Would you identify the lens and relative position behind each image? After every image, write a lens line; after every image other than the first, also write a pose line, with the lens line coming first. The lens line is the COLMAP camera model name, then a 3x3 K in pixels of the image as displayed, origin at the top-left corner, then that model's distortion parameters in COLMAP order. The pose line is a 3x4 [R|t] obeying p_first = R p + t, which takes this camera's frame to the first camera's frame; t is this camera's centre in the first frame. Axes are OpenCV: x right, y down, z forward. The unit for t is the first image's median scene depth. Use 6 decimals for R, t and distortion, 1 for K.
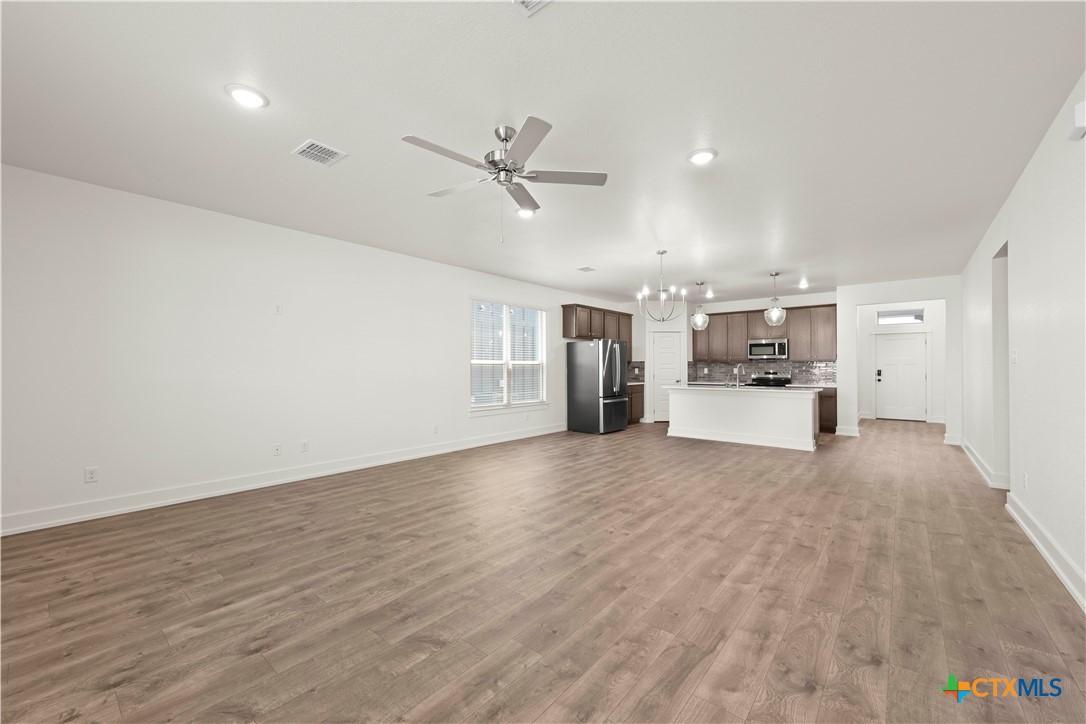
lens RADIAL K [[430.4, 0, 548.3], [0, 430.4, 362.3], [0, 0, 1]] dist [-0.002154, -0.000143]
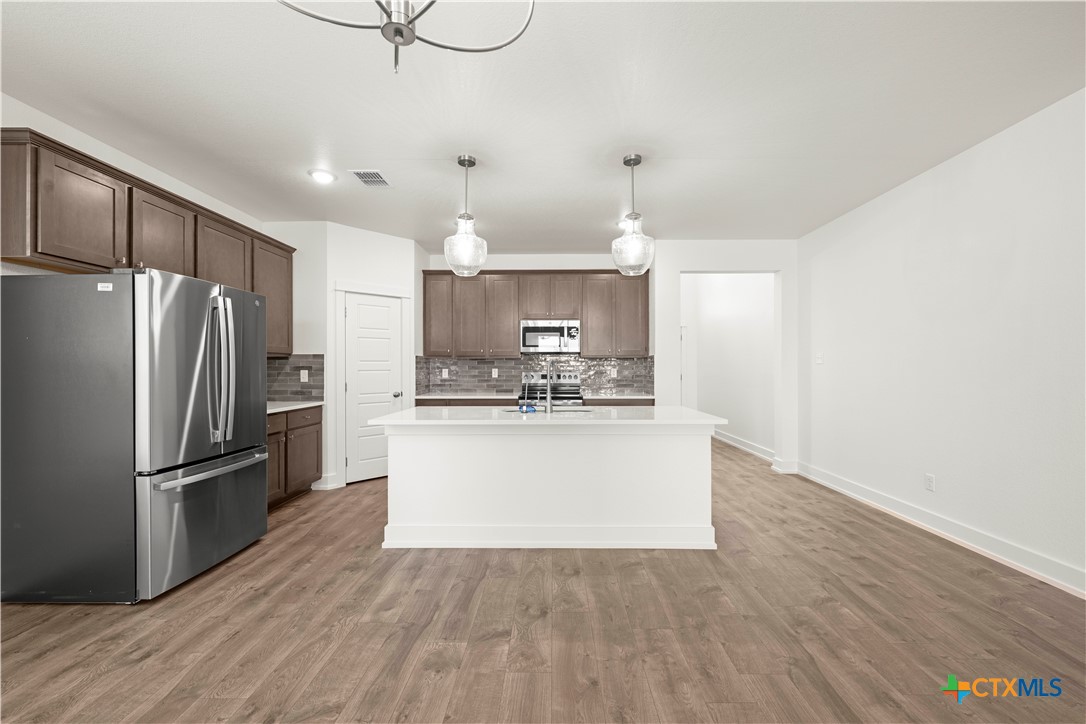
lens RADIAL K [[430.4, 0, 549.0], [0, 430.4, 365.0], [0, 0, 1]] dist [-0.002154, -0.000143]
pose [[0.774883, 0.000871, 0.632104, 0.248663], [-0.004395, 0.999982, 0.004010, 0.011825], [-0.632089, -0.005885, 0.774873, 1.023321]]
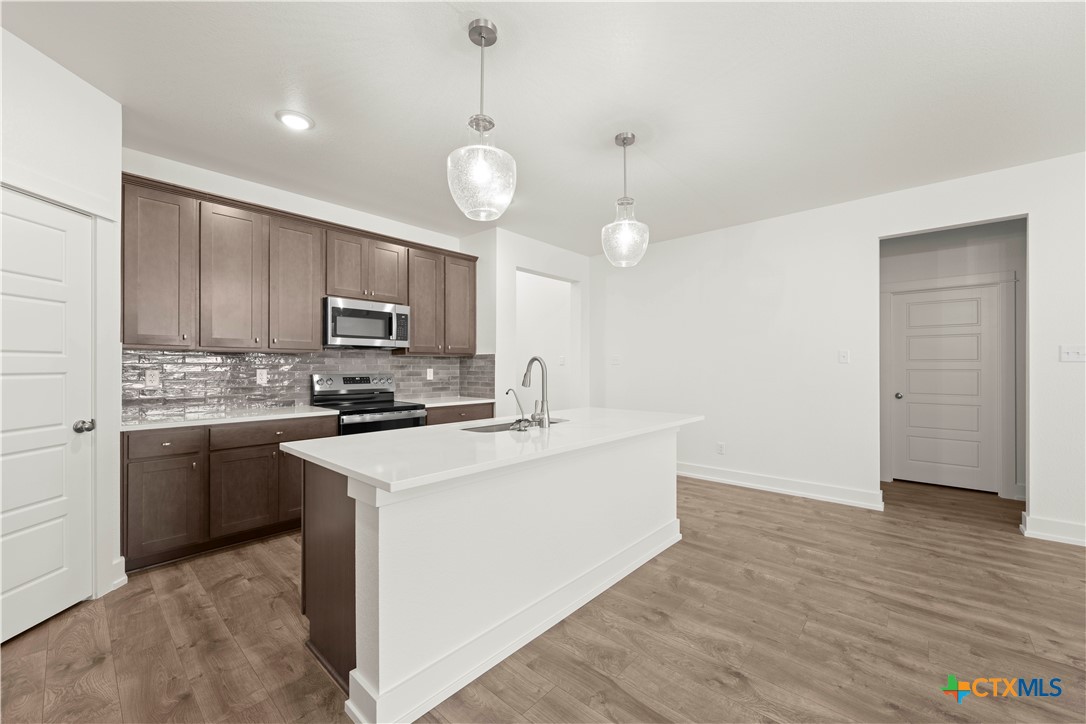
lens RADIAL K [[430.4, 0, 551.7], [0, 430.4, 363.6], [0, 0, 1]] dist [-0.002154, -0.000143]
pose [[0.031522, 0.008841, 0.999464, 0.163874], [-0.008904, 0.999924, -0.008564, 0.019490], [-0.999463, -0.008629, 0.031599, 1.532495]]
